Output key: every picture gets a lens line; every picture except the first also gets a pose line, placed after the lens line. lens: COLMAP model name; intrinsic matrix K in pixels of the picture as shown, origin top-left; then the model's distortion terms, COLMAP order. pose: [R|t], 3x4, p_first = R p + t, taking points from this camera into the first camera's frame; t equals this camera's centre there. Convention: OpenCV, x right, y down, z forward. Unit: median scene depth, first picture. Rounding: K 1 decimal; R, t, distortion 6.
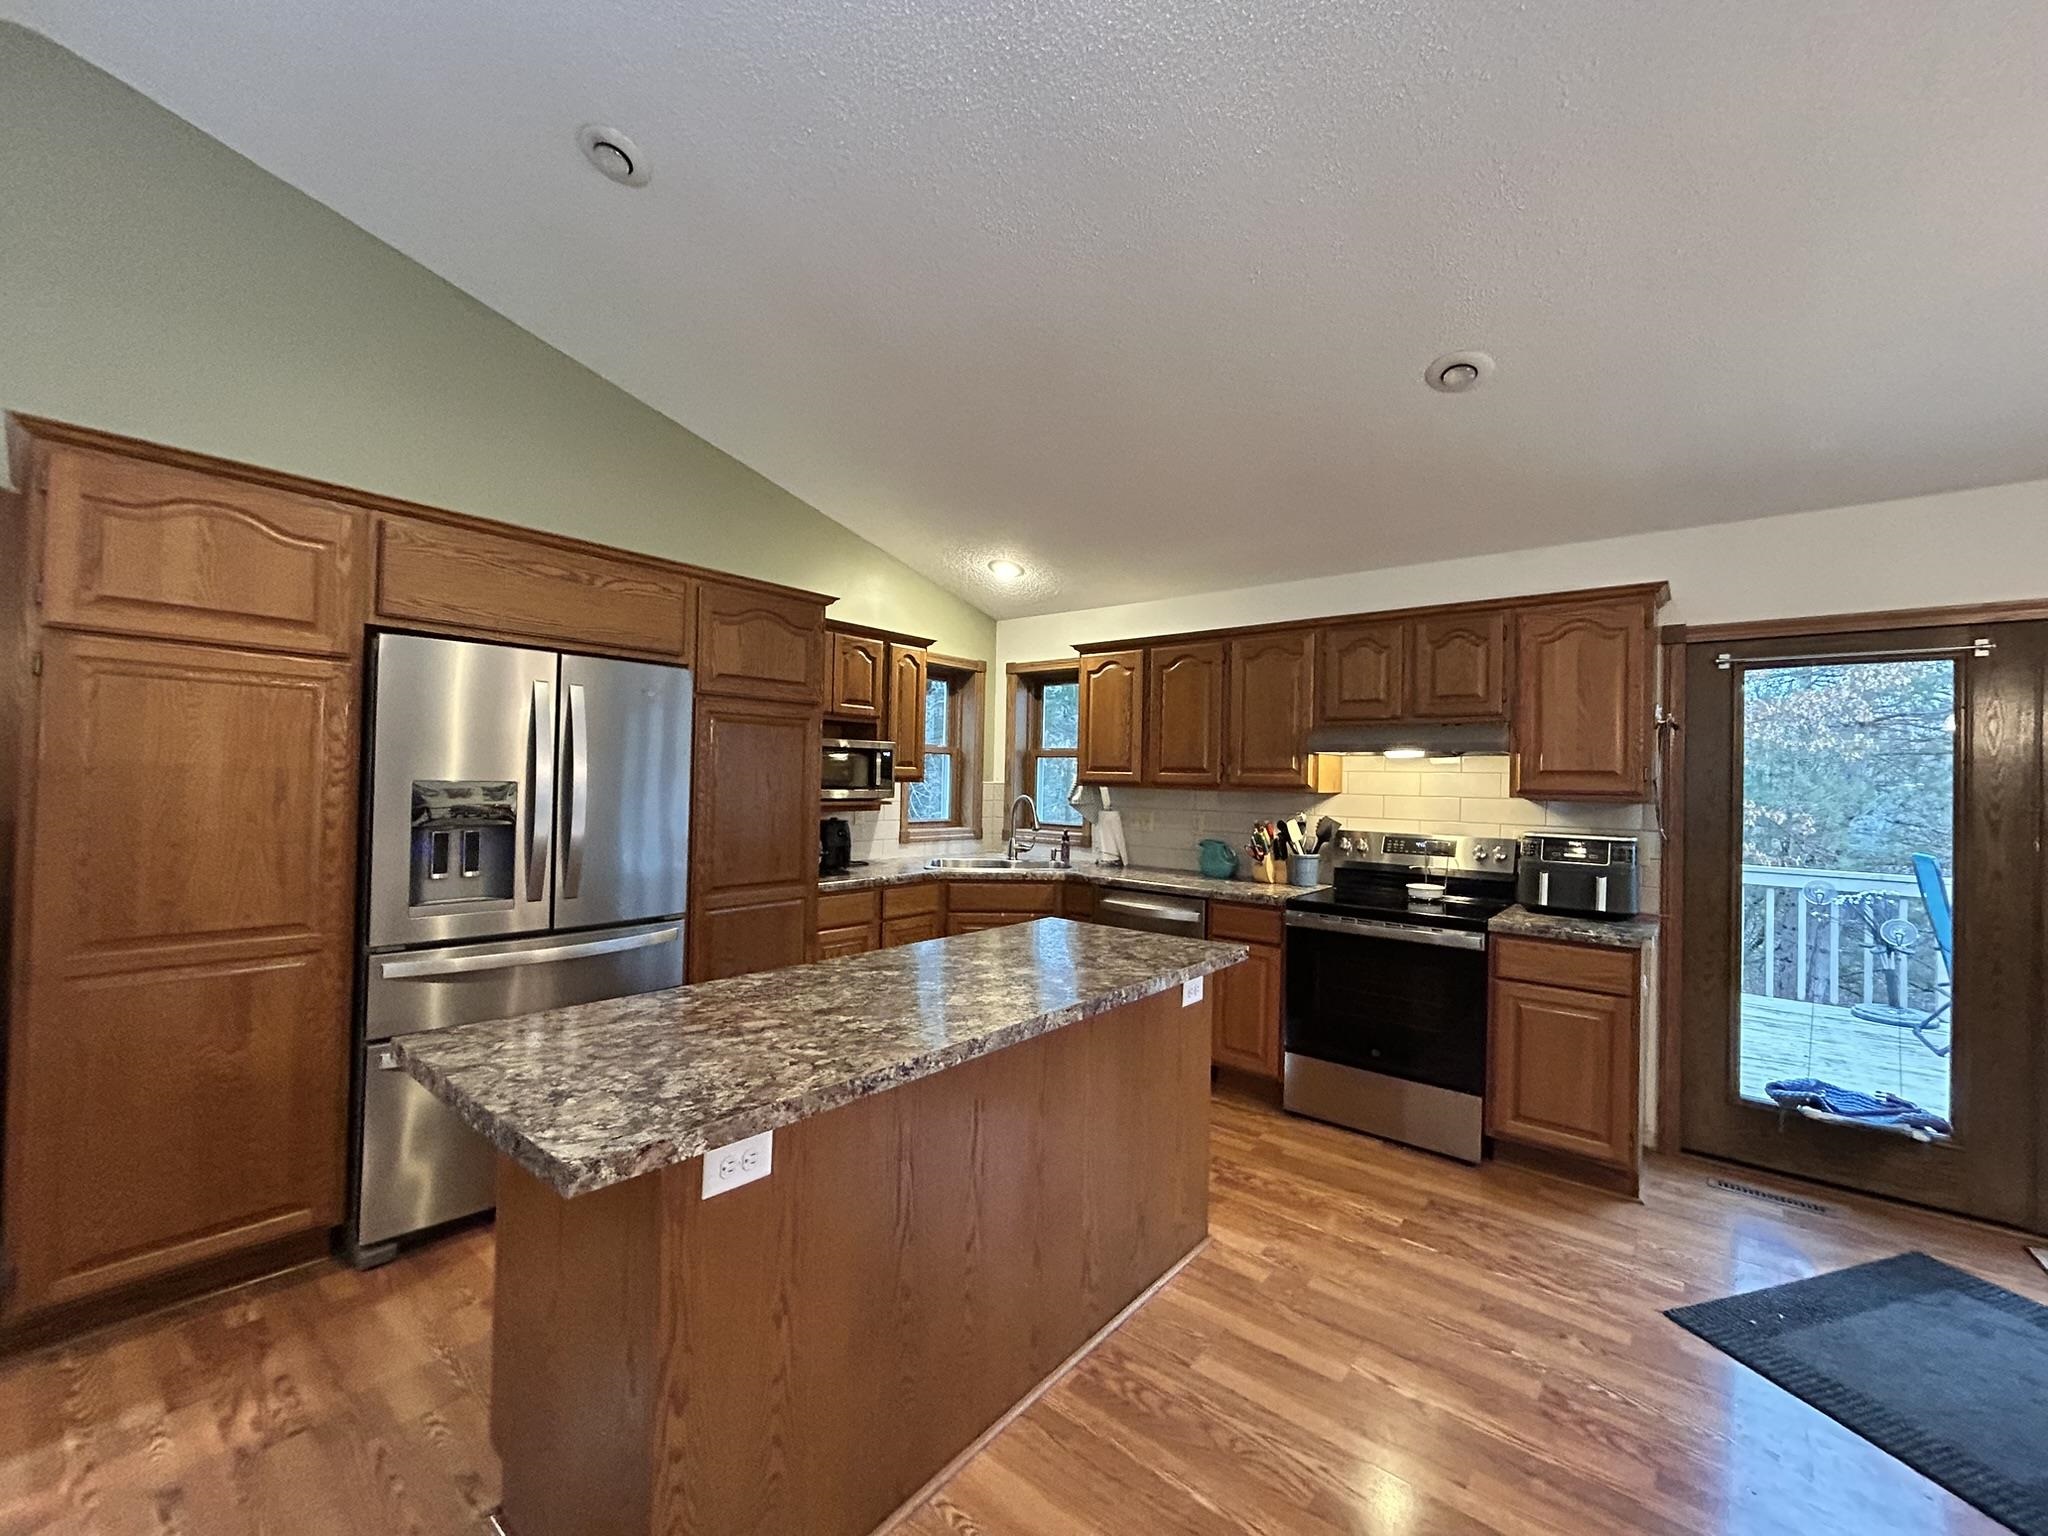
lens RADIAL K [[826.9, 0, 1026.0], [0, 826.9, 770.3], [0, 0, 1]] dist [-0.004106, 0.001174]
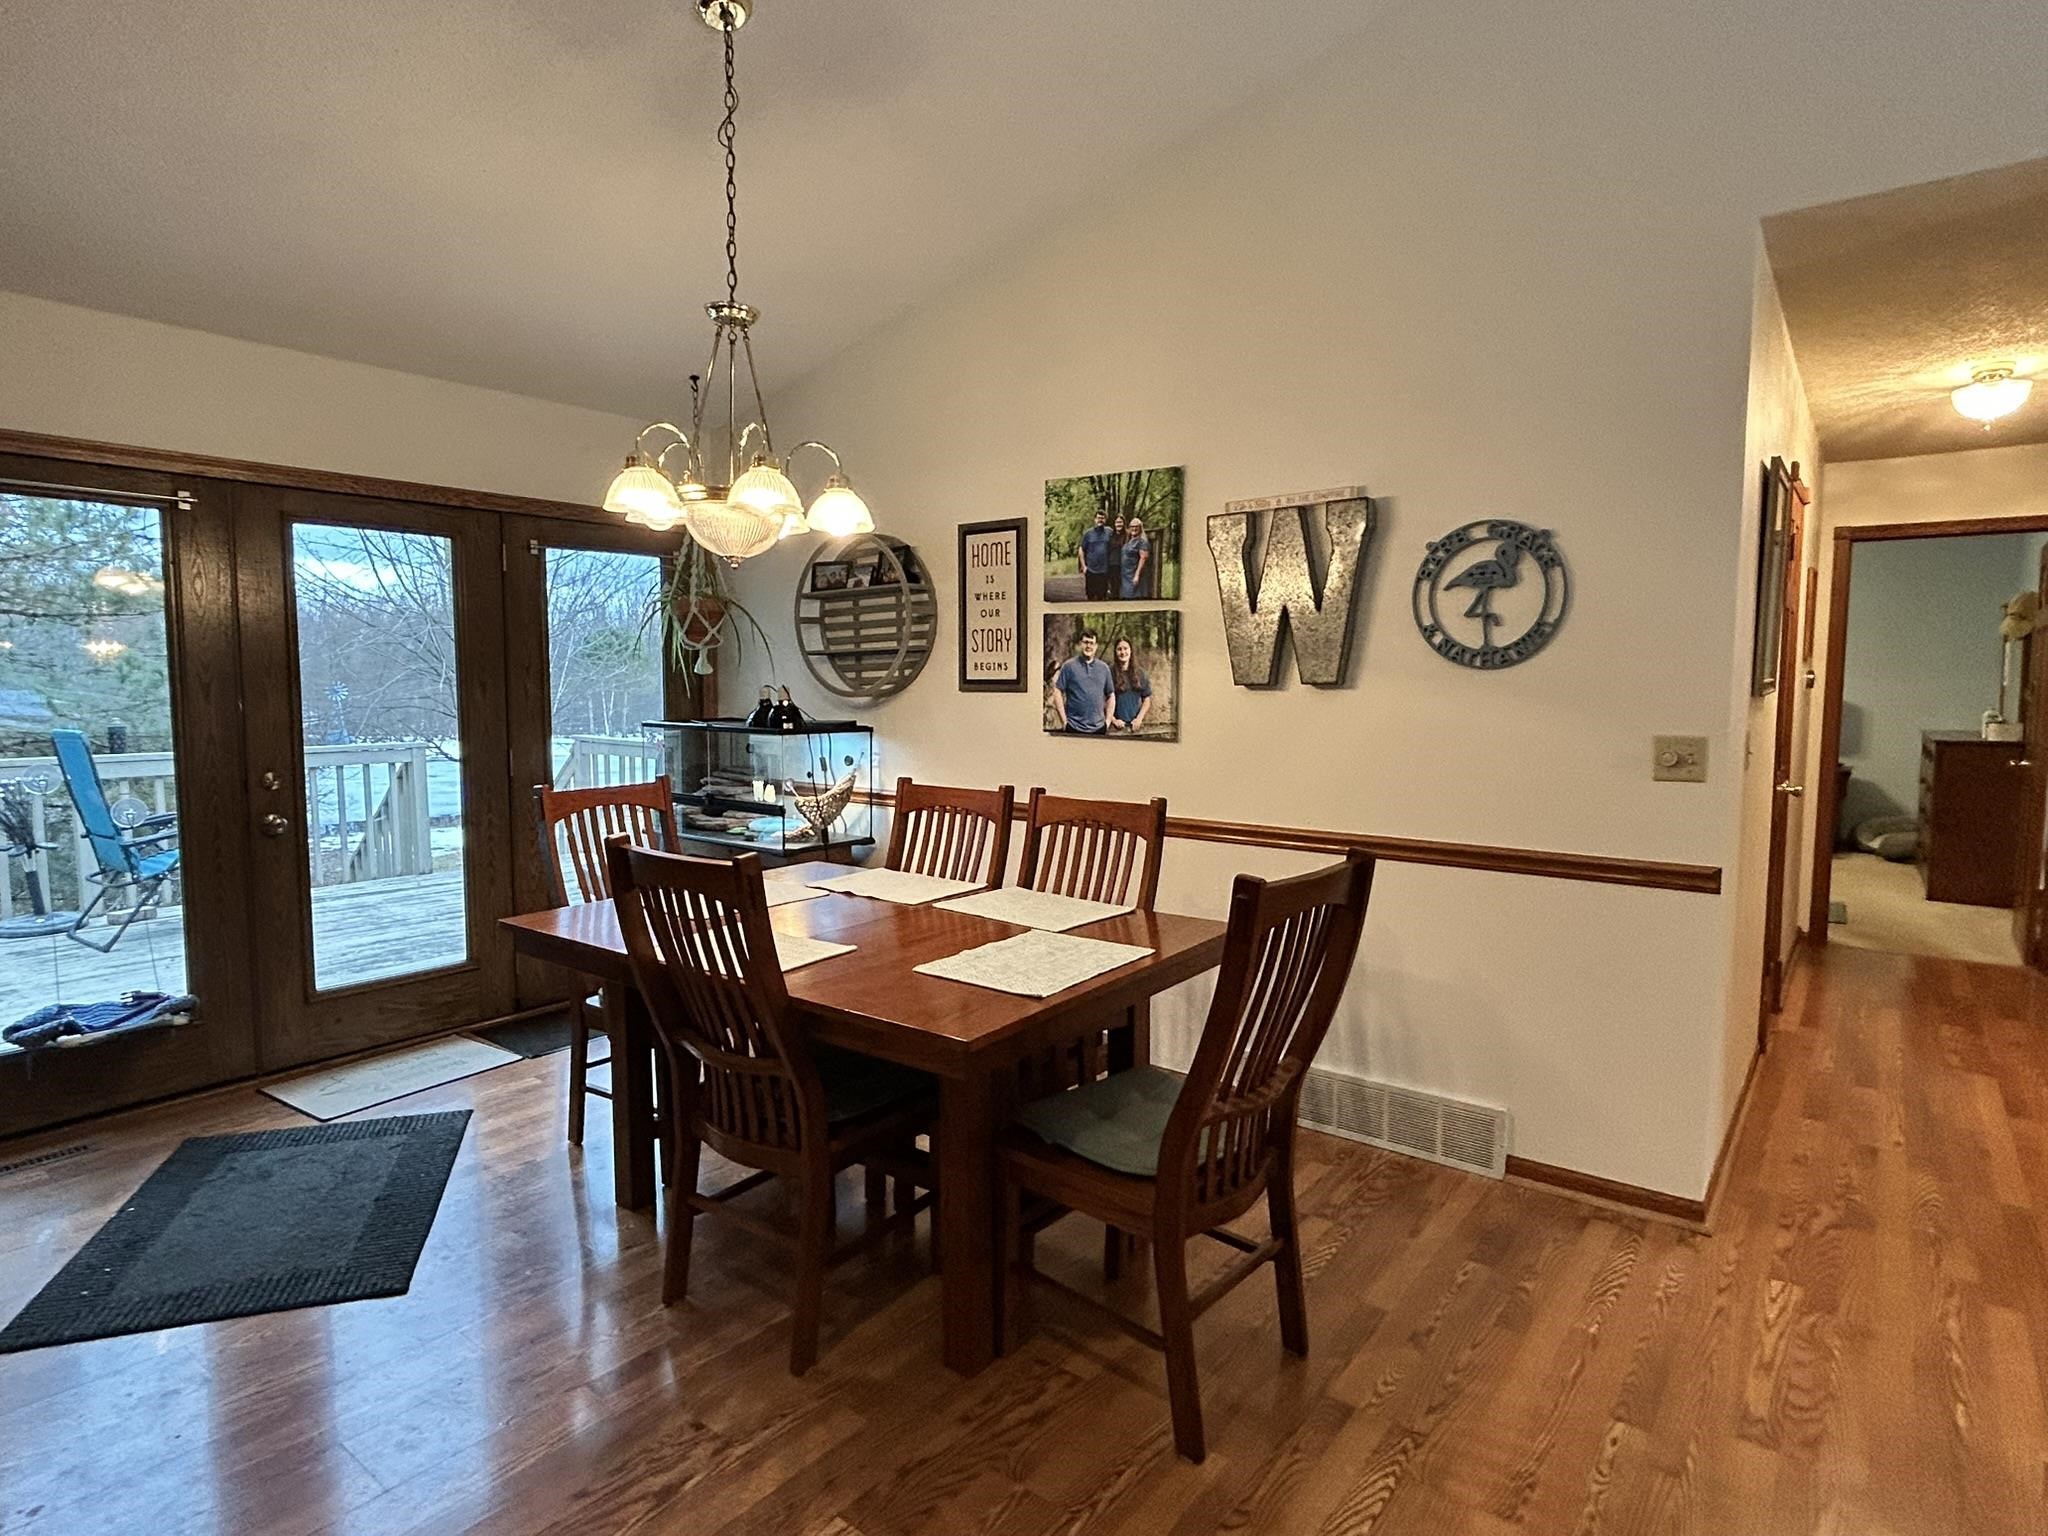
lens RADIAL K [[1103.1, 0, 1026.1], [0, 1103.1, 763.1], [0, 0, 1]] dist [0.001493, -0.000108]
pose [[-0.036535, -0.101368, 0.994178, -0.185138], [-0.016366, 0.994769, 0.100827, 0.008168], [-0.999198, -0.012587, -0.038003, 0.089307]]
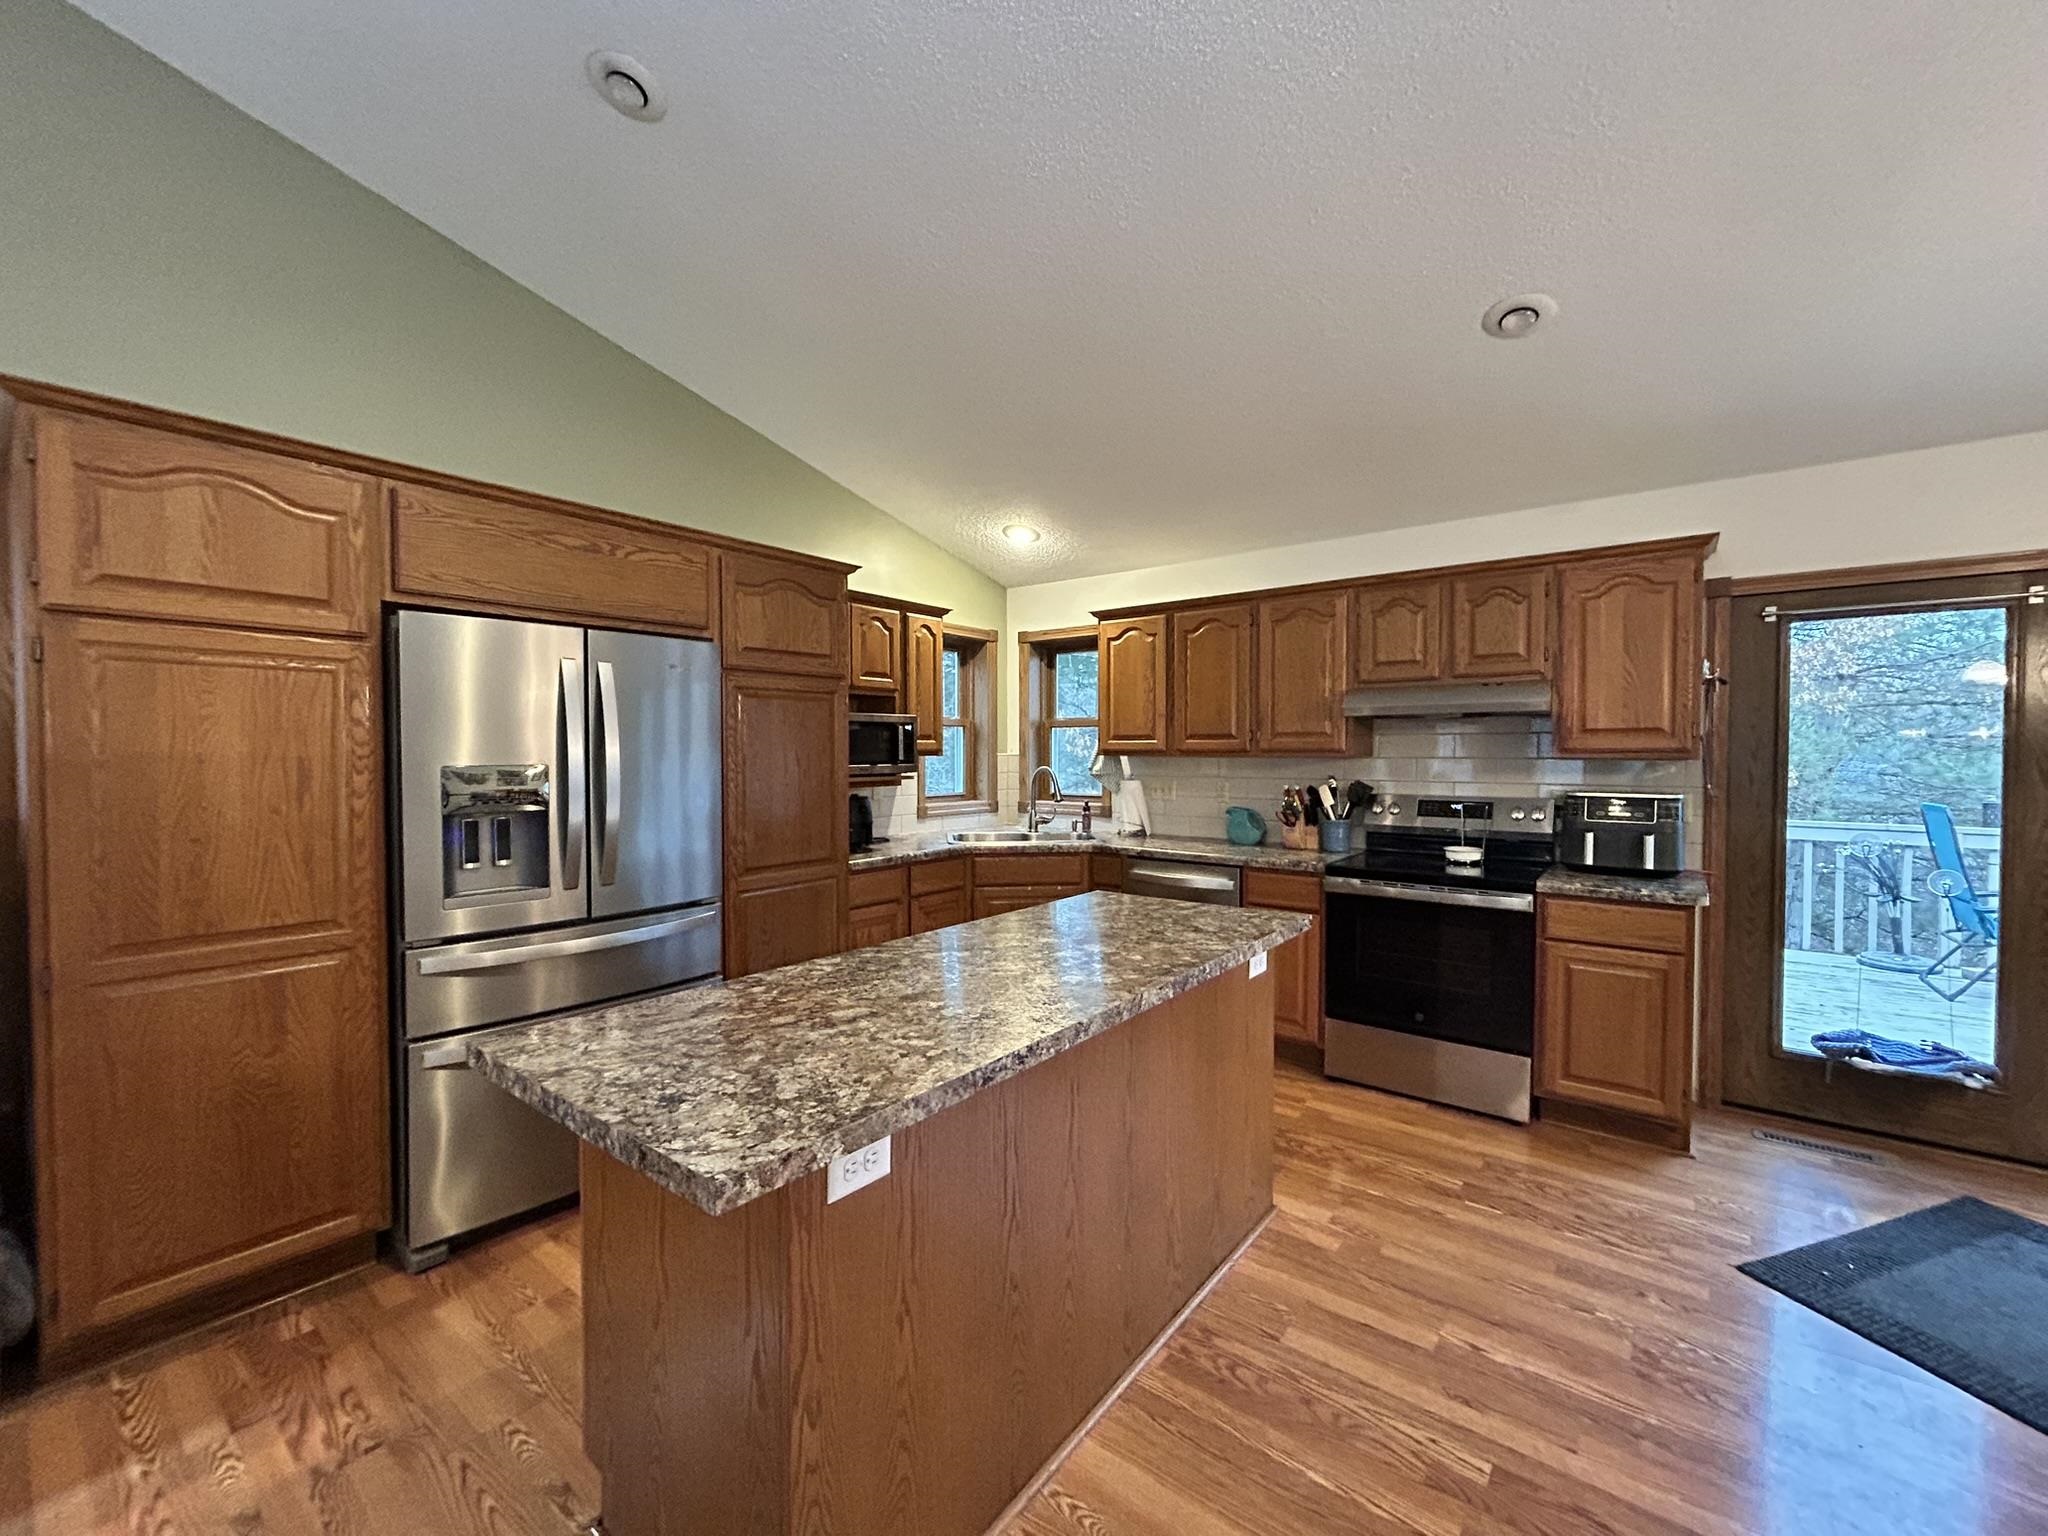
lens RADIAL K [[826.9, 0, 1026.2], [0, 826.9, 770.9], [0, 0, 1]] dist [-0.004106, 0.001174]
pose [[0.999453, -0.023784, 0.022982, -0.090607], [0.022938, 0.999073, 0.036417, -0.001442], [-0.023827, -0.035870, 0.999072, 0.036443]]
